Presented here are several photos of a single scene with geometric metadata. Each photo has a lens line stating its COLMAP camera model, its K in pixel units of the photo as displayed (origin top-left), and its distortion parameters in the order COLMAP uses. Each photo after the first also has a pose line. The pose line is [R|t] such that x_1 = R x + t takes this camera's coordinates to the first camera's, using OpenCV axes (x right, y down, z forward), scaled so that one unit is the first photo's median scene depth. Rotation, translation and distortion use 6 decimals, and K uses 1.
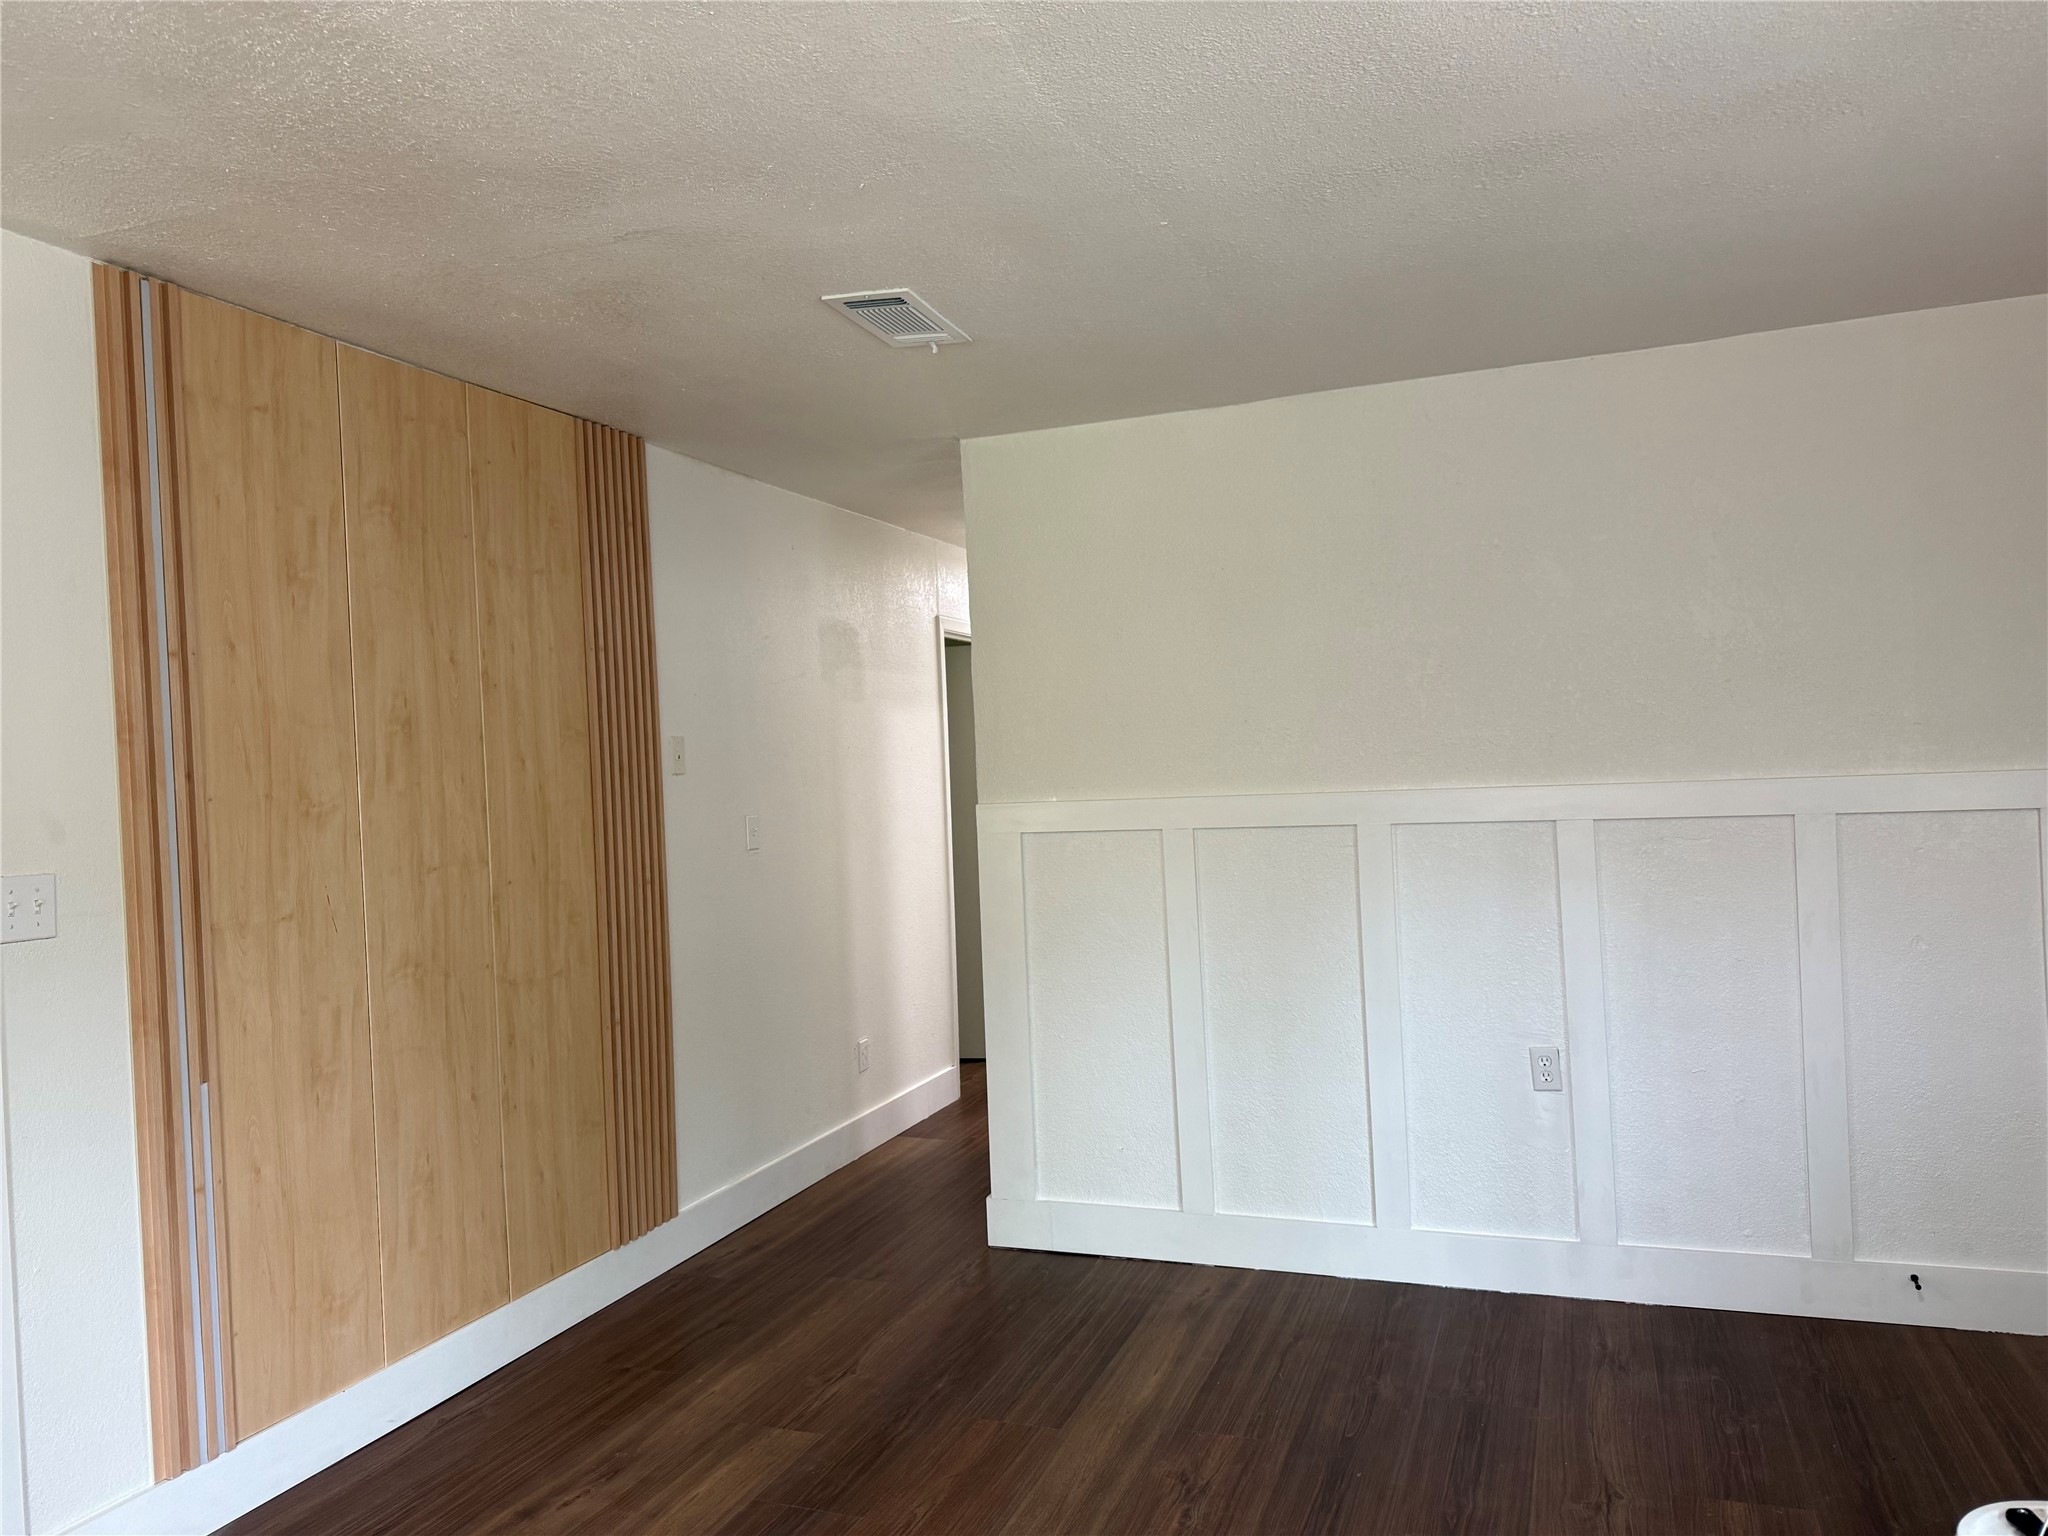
lens RADIAL K [[1447.9, 0, 1028.8], [0, 1447.9, 776.8], [0, 0, 1]] dist [0.034028, -0.036792]
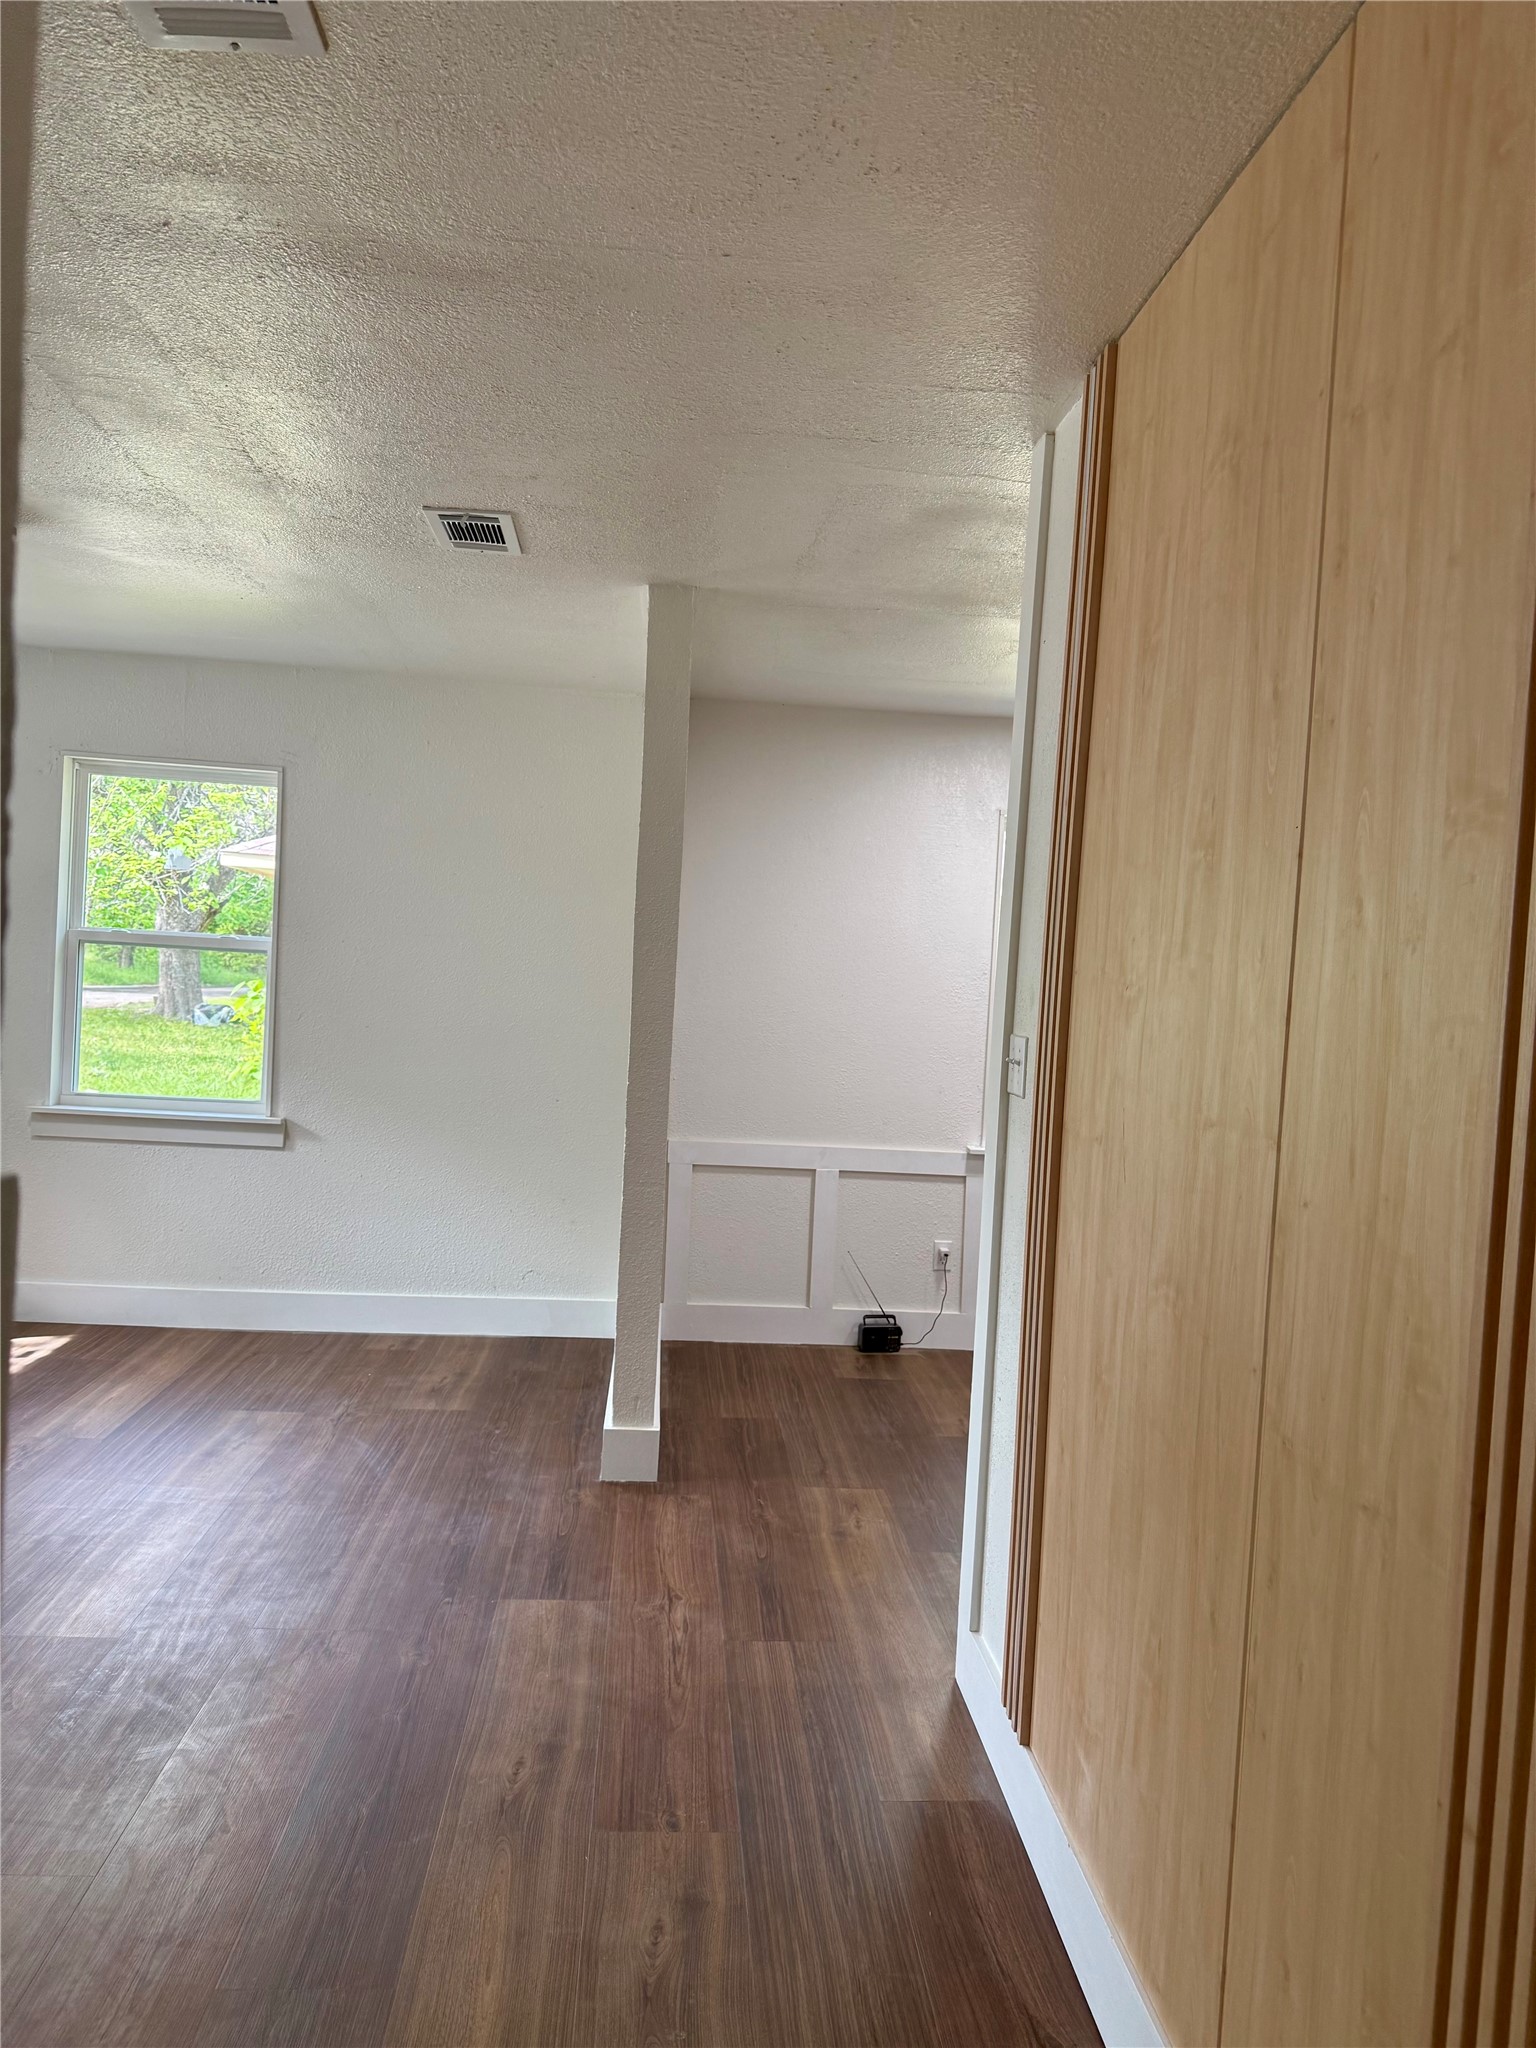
lens RADIAL K [[1447.9, 0, 748.0], [0, 1447.9, 1003.7], [0, 0, 1]] dist [0.034028, -0.036792]
pose [[-0.915991, 0.004955, -0.401168, -0.055949], [-0.012971, 0.999035, 0.041957, 0.001804], [0.400989, 0.043636, -0.915043, 1.394441]]
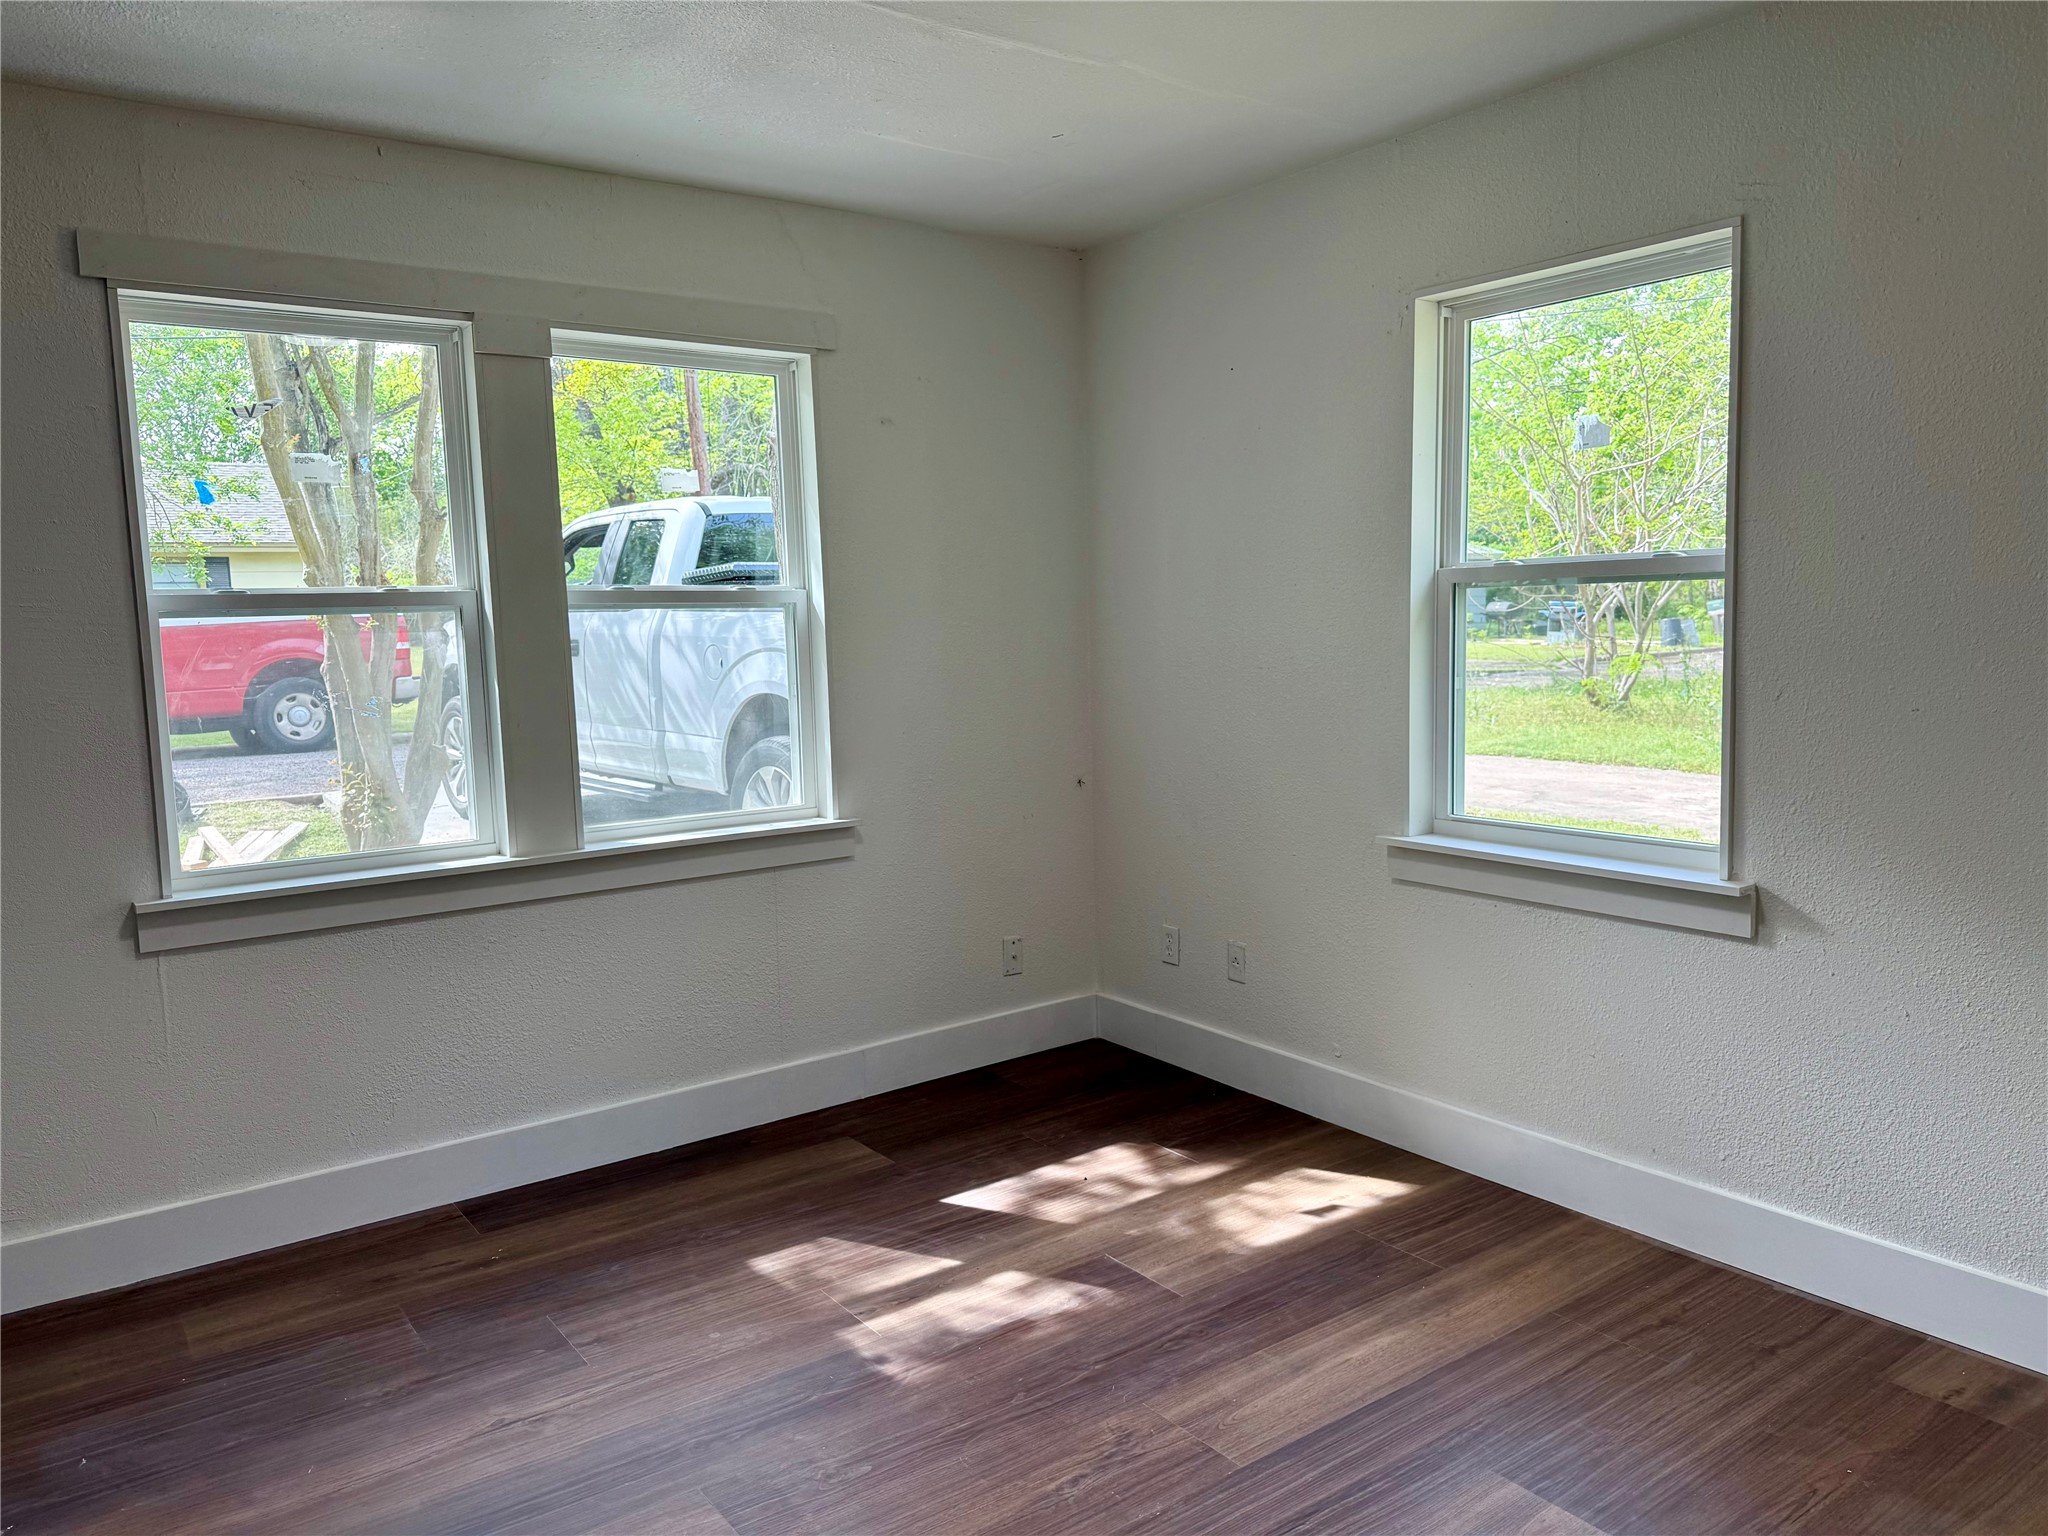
lens RADIAL K [[1447.9, 0, 1035.0], [0, 1447.9, 755.6], [0, 0, 1]] dist [0.034028, -0.036792]
pose [[-0.839996, 0.014764, 0.542392, -0.334341], [0.062639, 0.995585, 0.069909, 0.037863], [-0.538965, 0.092699, -0.837212, 0.689570]]
